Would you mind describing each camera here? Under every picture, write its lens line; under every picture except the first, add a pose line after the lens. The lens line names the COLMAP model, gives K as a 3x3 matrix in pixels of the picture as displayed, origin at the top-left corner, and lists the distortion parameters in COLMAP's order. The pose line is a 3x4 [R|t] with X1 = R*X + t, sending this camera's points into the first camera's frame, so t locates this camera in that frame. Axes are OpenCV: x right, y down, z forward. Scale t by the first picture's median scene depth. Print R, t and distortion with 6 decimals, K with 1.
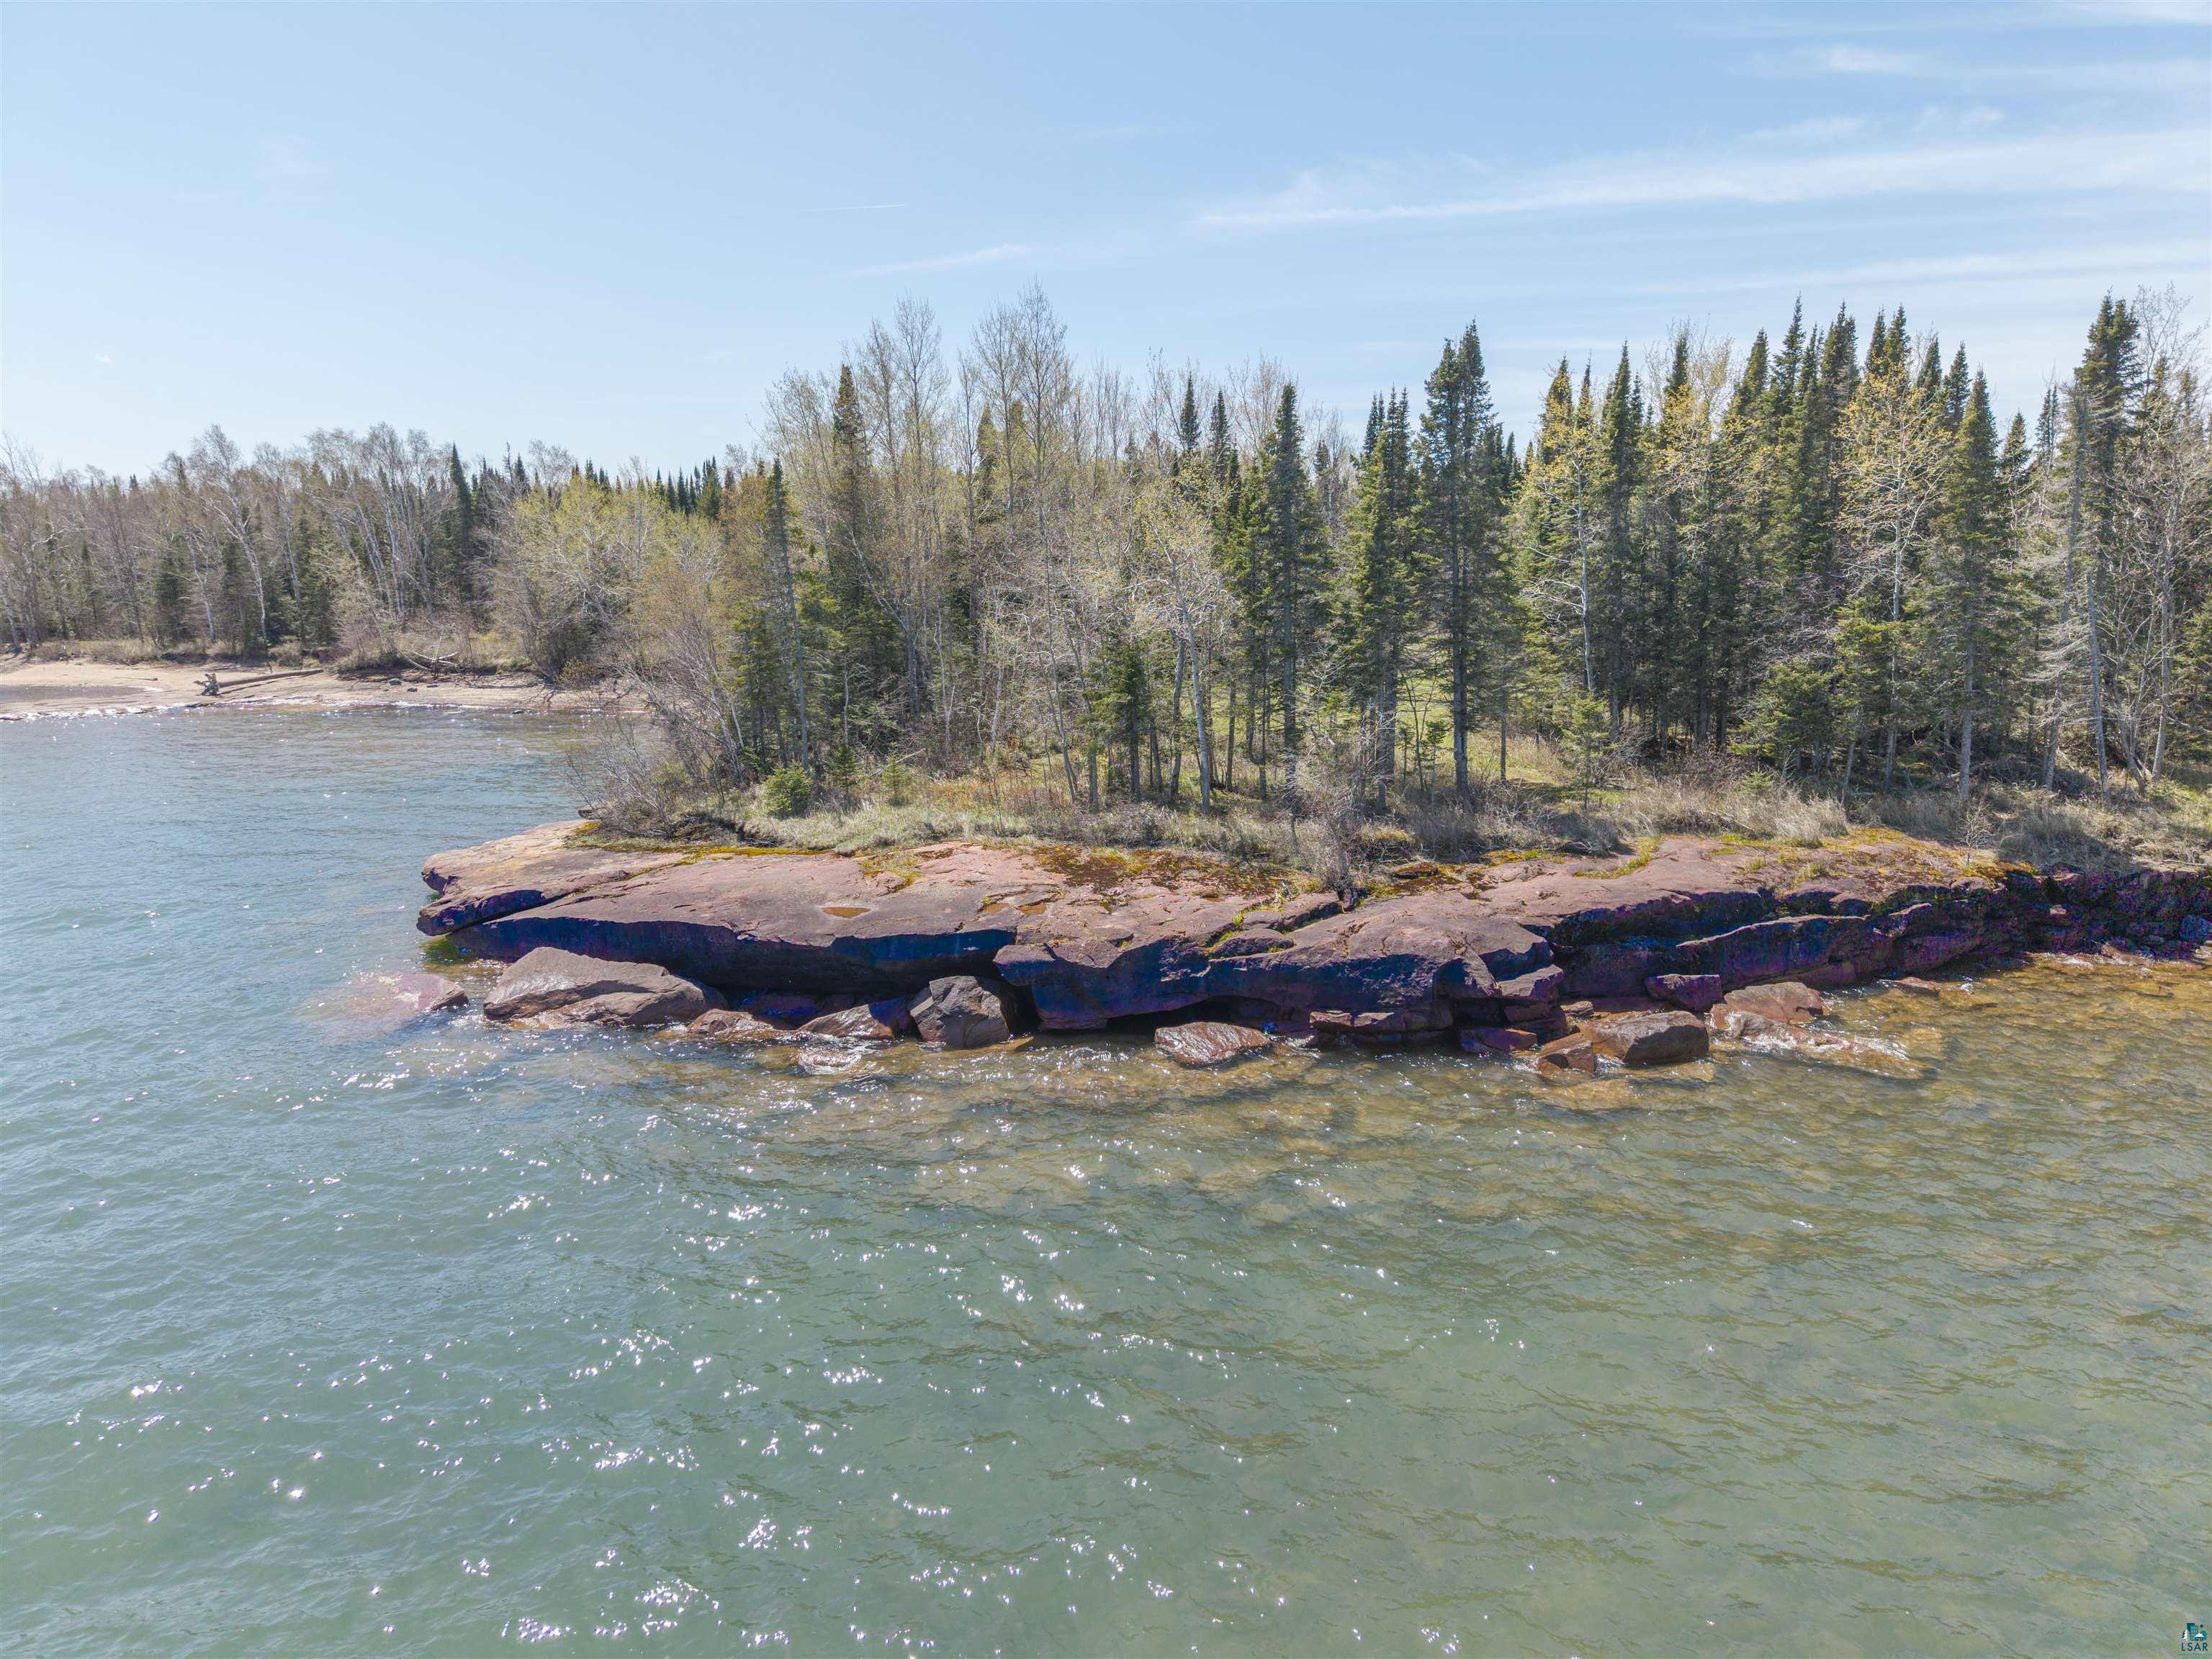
lens RADIAL K [[1478.1, 0, 1117.9], [0, 1478.1, 845.5], [0, 0, 1]] dist [0.024896, -0.025832]
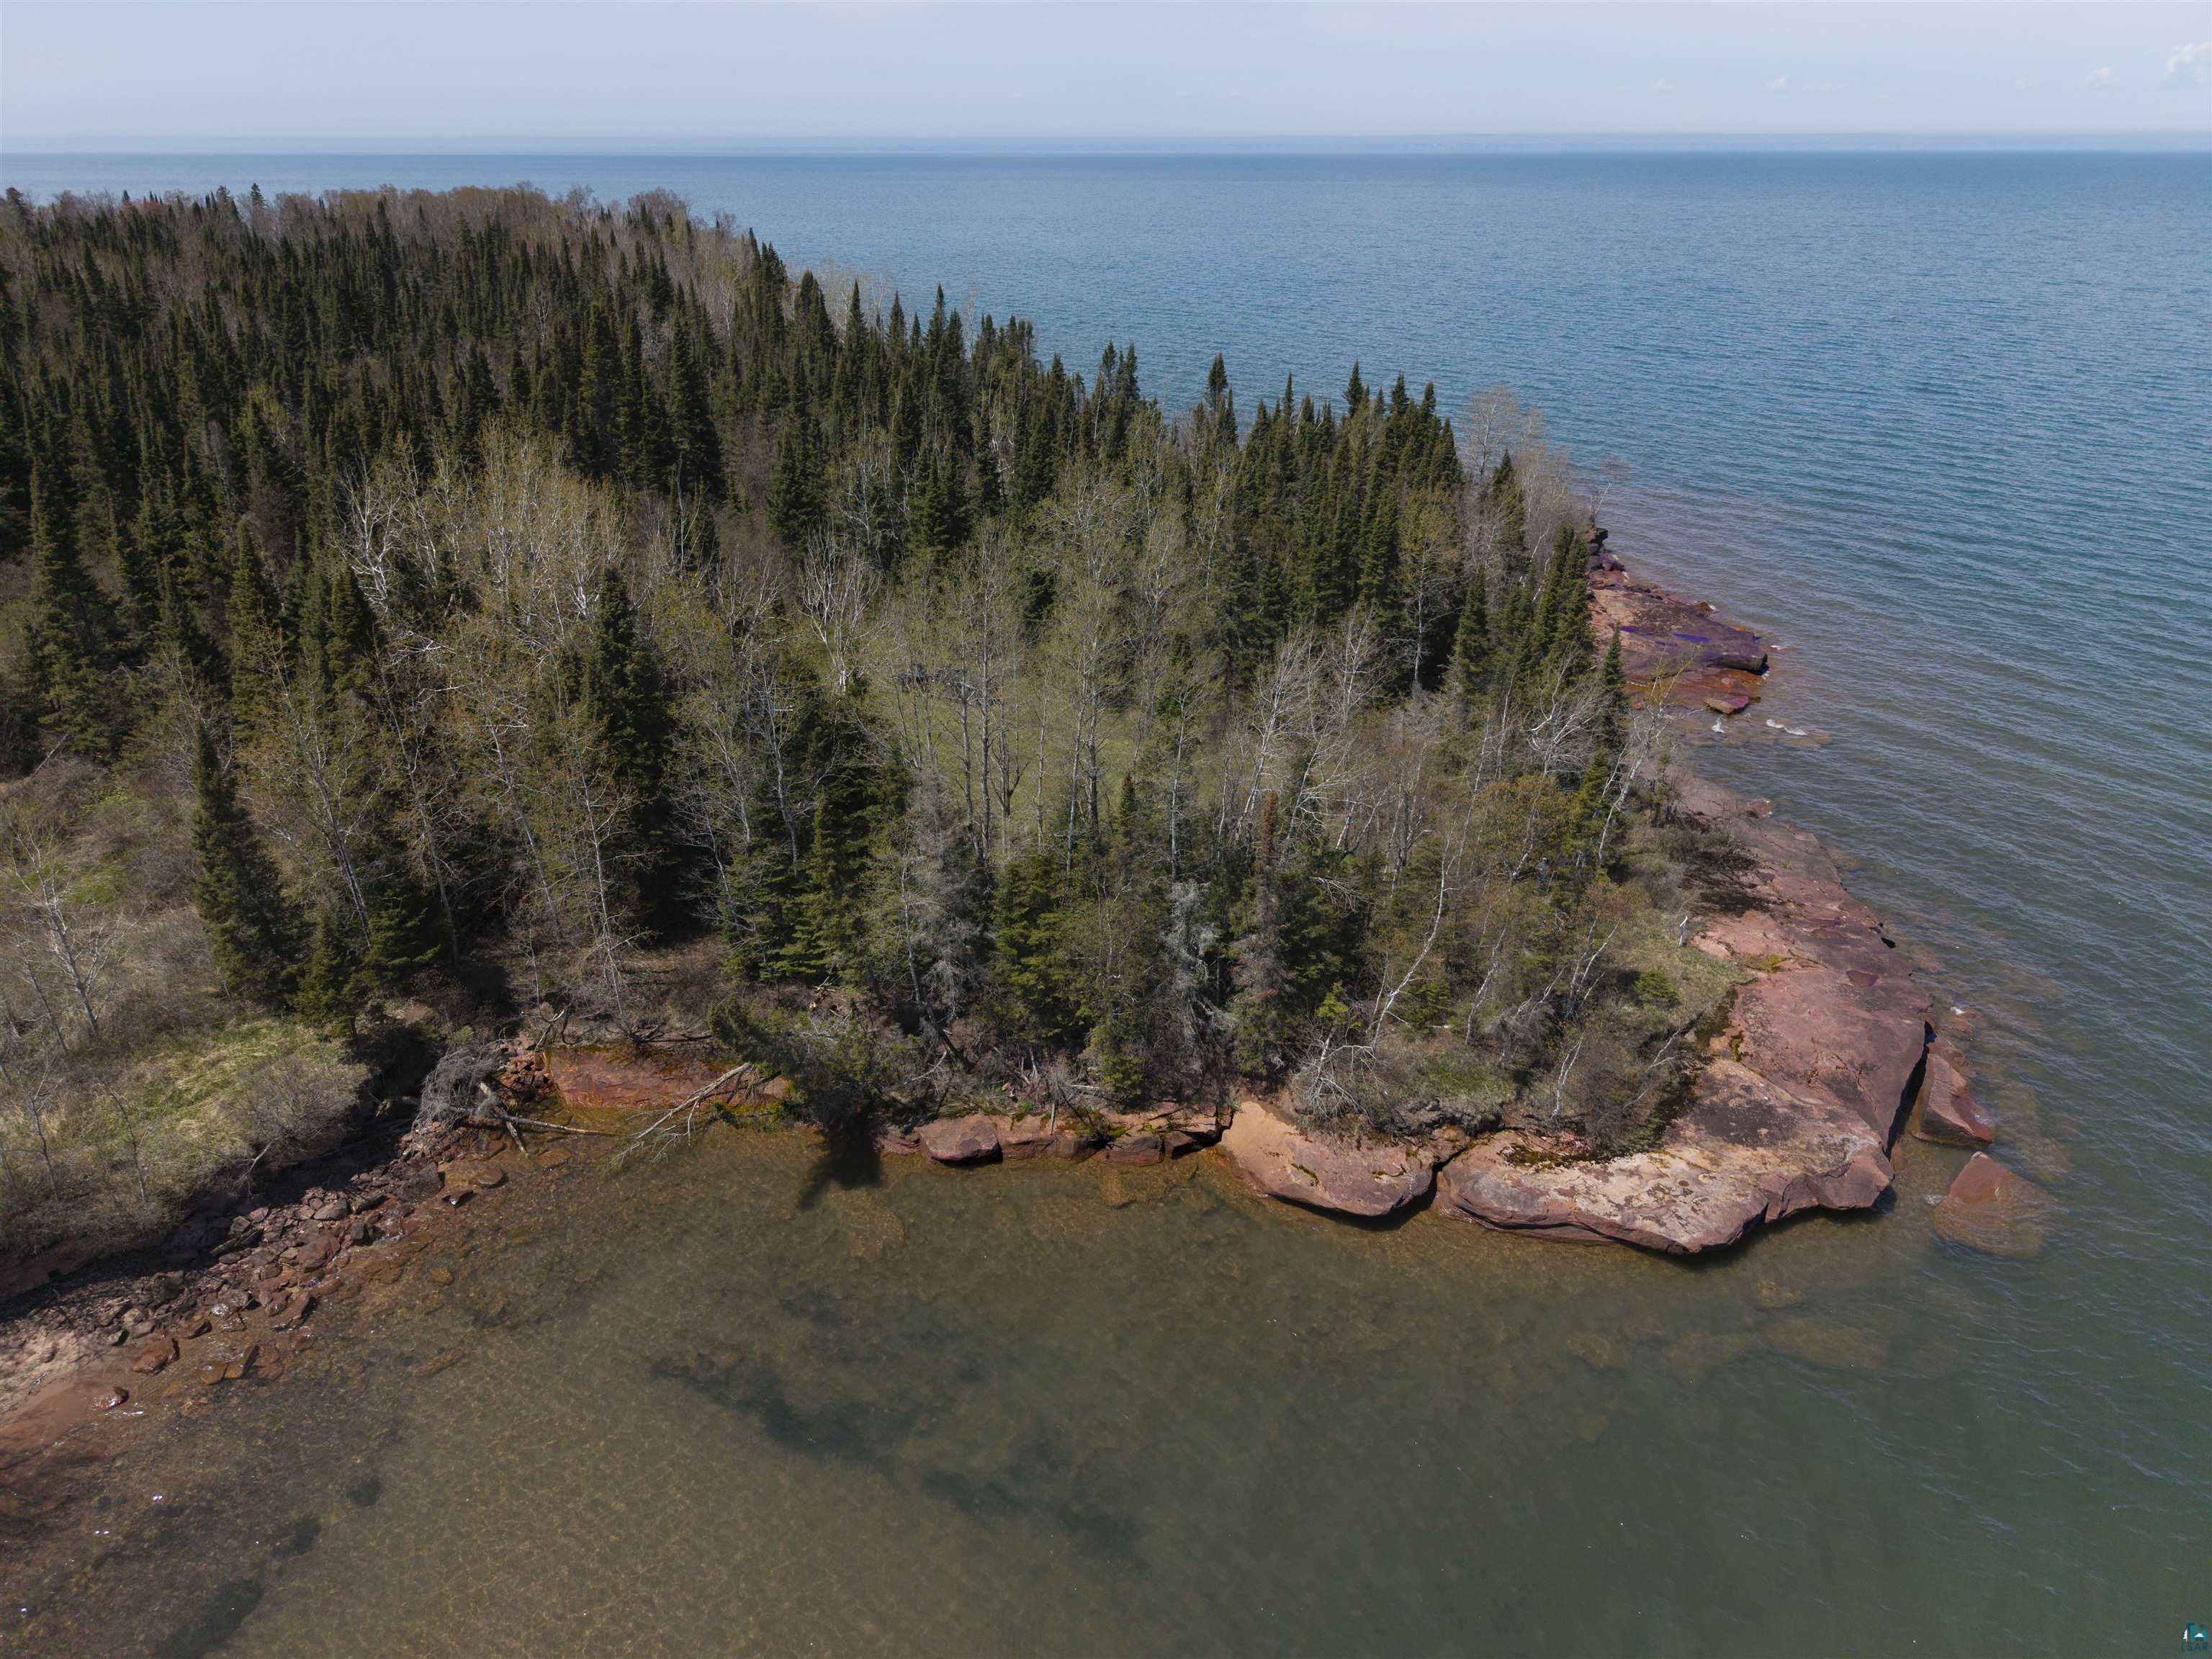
lens RADIAL K [[1478.1, 0, 1107.2], [0, 1478.1, 823.1], [0, 0, 1]] dist [0.024896, -0.025832]
pose [[0.047206, -0.414044, 0.909032, -1.456334], [0.202519, 0.895113, 0.397188, -0.826975], [-0.978140, 0.165346, 0.126107, 1.380649]]
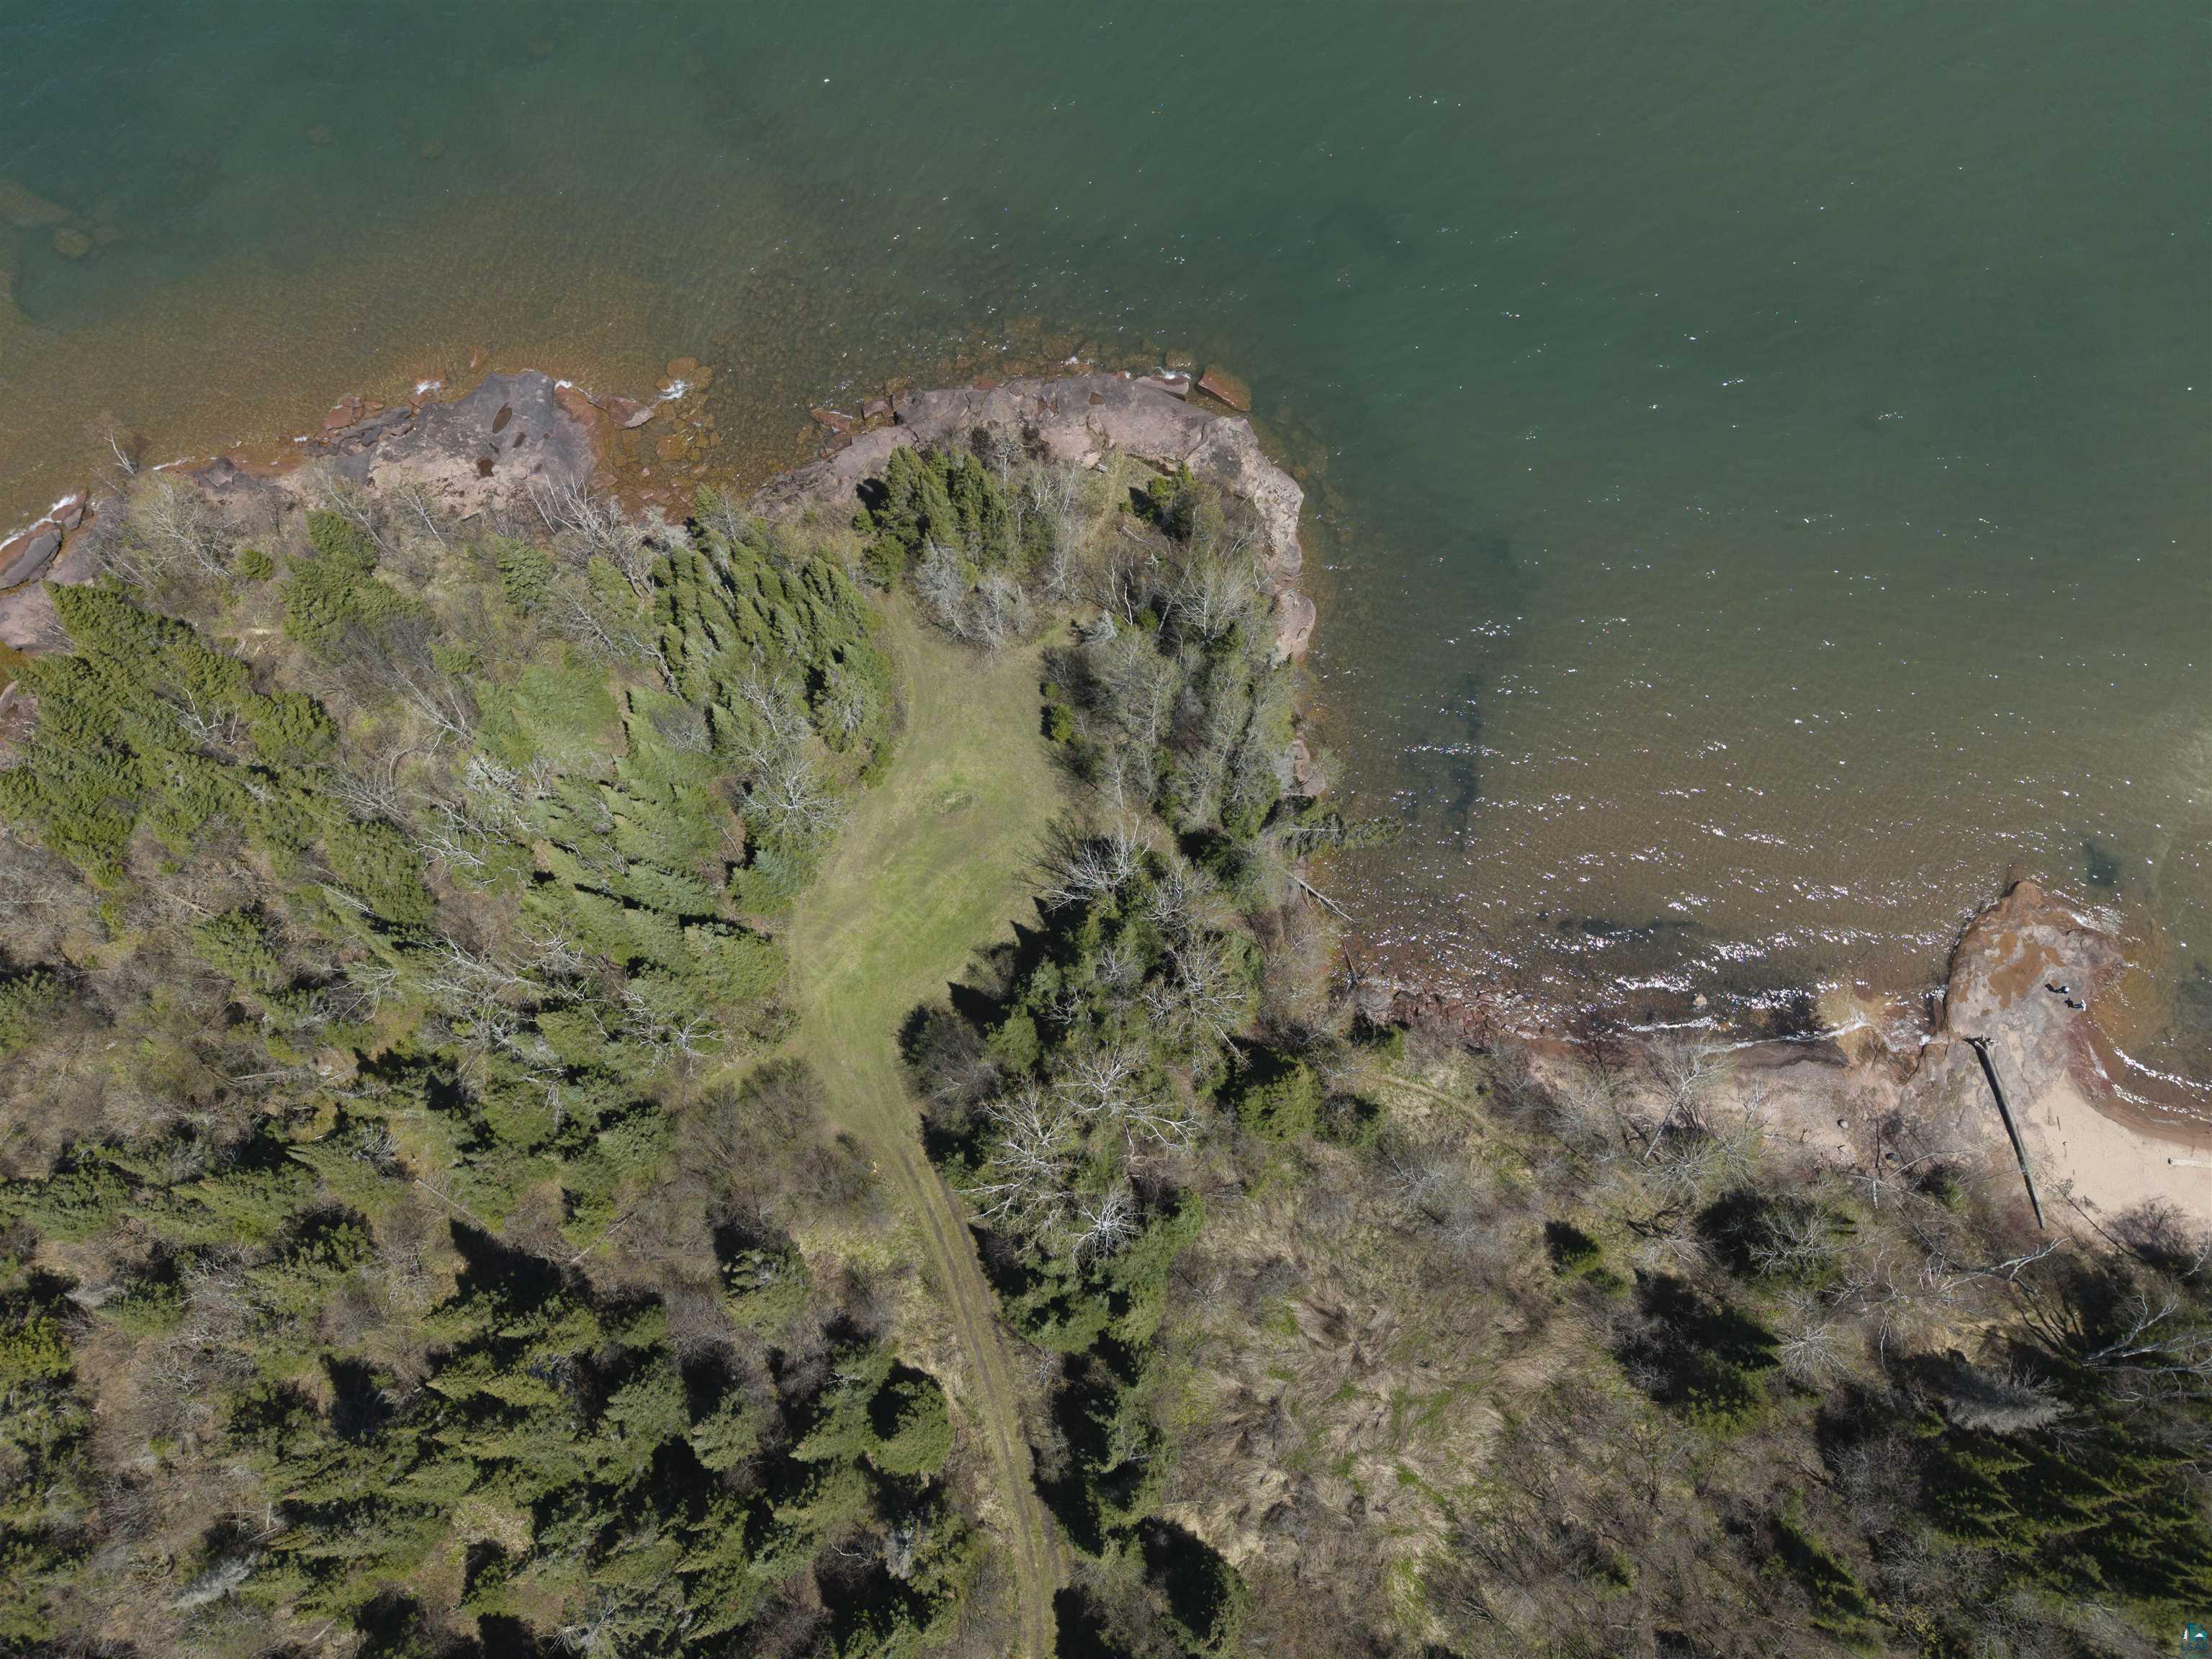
lens RADIAL K [[1478.1, 0, 1116.7], [0, 1478.1, 832.4], [0, 0, 1]] dist [0.024896, -0.025832]
pose [[-0.979891, 0.192754, -0.051571, 0.120872], [-0.041710, 0.054876, 0.997622, -2.895462], [0.195125, 0.979711, -0.045733, 1.866125]]
